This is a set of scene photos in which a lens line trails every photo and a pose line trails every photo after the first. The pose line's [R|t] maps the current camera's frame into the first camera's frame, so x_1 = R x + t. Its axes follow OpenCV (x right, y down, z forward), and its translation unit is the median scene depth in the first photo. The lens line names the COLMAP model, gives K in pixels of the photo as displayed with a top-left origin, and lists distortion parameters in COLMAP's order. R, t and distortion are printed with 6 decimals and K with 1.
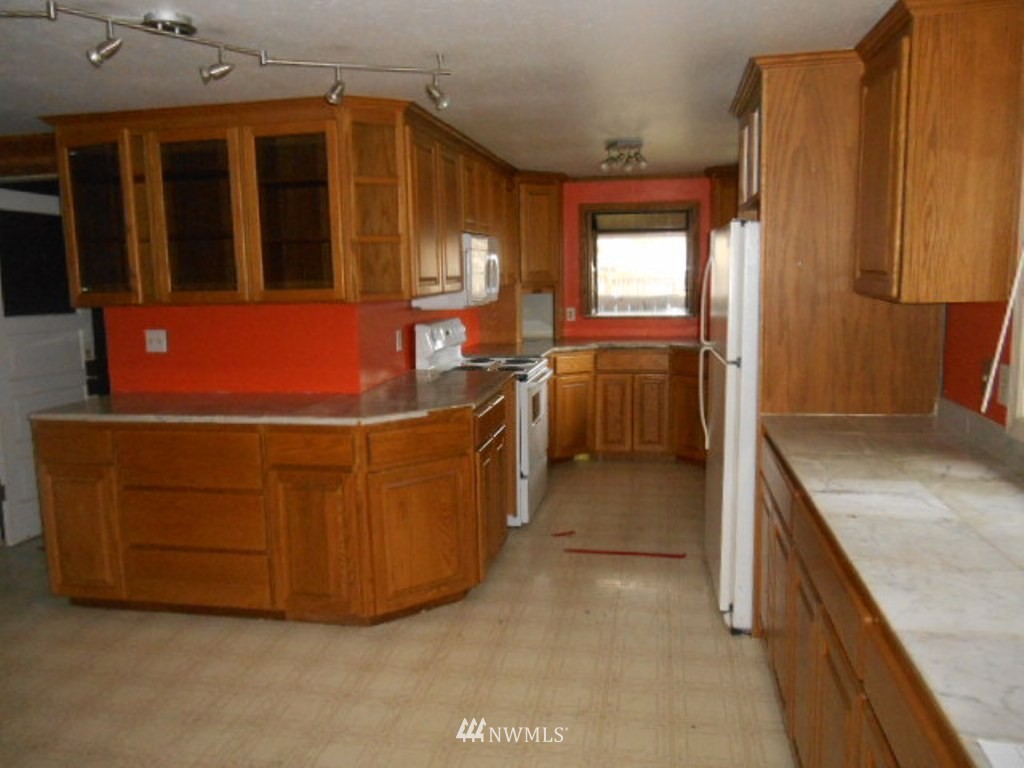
lens RADIAL K [[798.6, 0, 507.6], [0, 798.6, 382.8], [0, 0, 1]] dist [-0.022284, 0.017187]
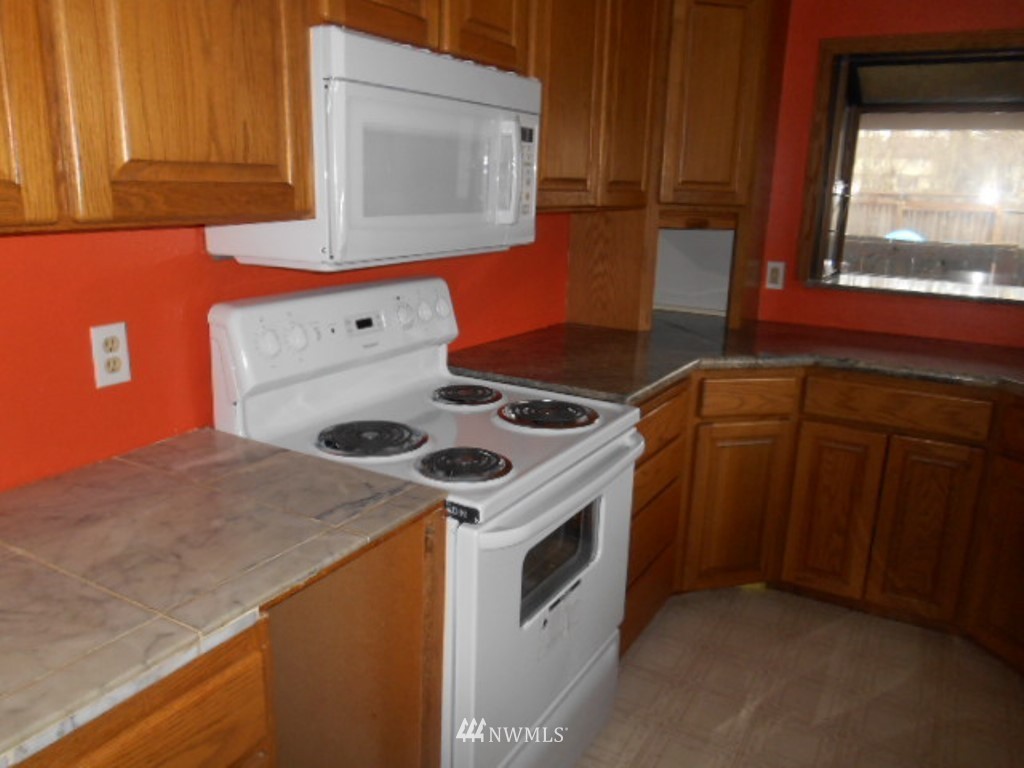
lens RADIAL K [[798.6, 0, 509.9], [0, 798.6, 381.8], [0, 0, 1]] dist [-0.022284, 0.017187]
pose [[0.944804, 0.126895, -0.302066, 0.084149], [-0.095543, 0.988590, 0.116456, -0.065242], [0.313397, -0.081168, 0.946147, 0.499760]]
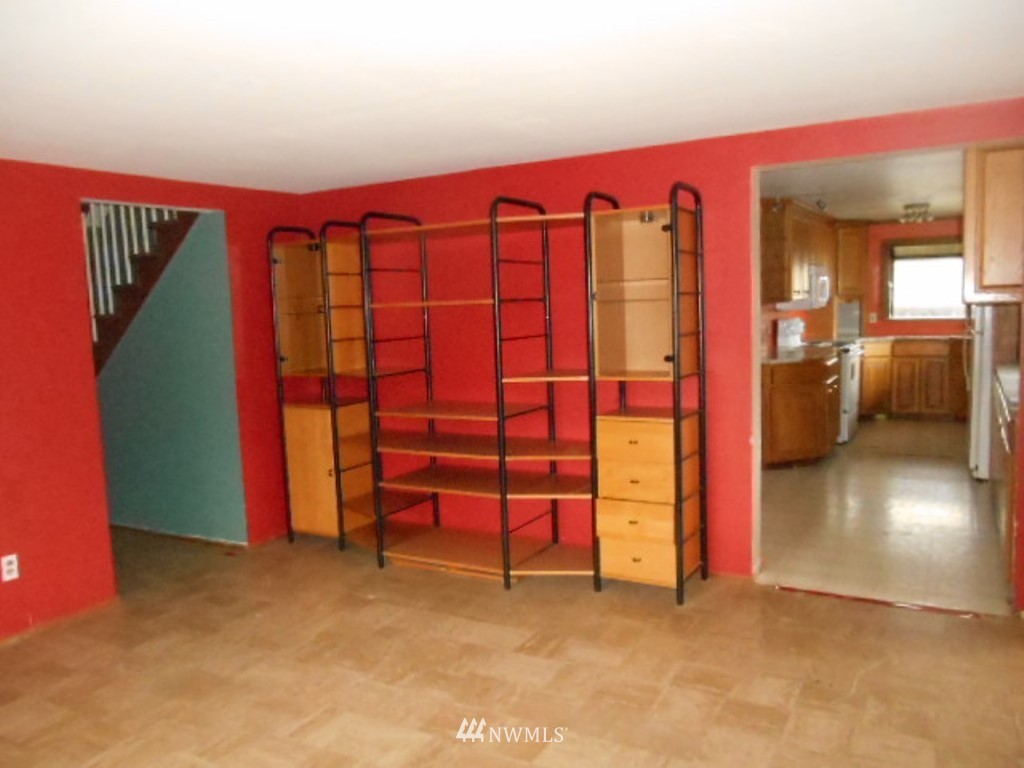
lens RADIAL K [[798.6, 0, 518.4], [0, 798.6, 381.4], [0, 0, 1]] dist [-0.022284, 0.017187]
pose [[0.950047, 0.019679, -0.311487, -0.078441], [-0.029067, 0.999252, -0.025525, 0.082456], [0.310752, 0.033304, 0.949907, -0.538438]]
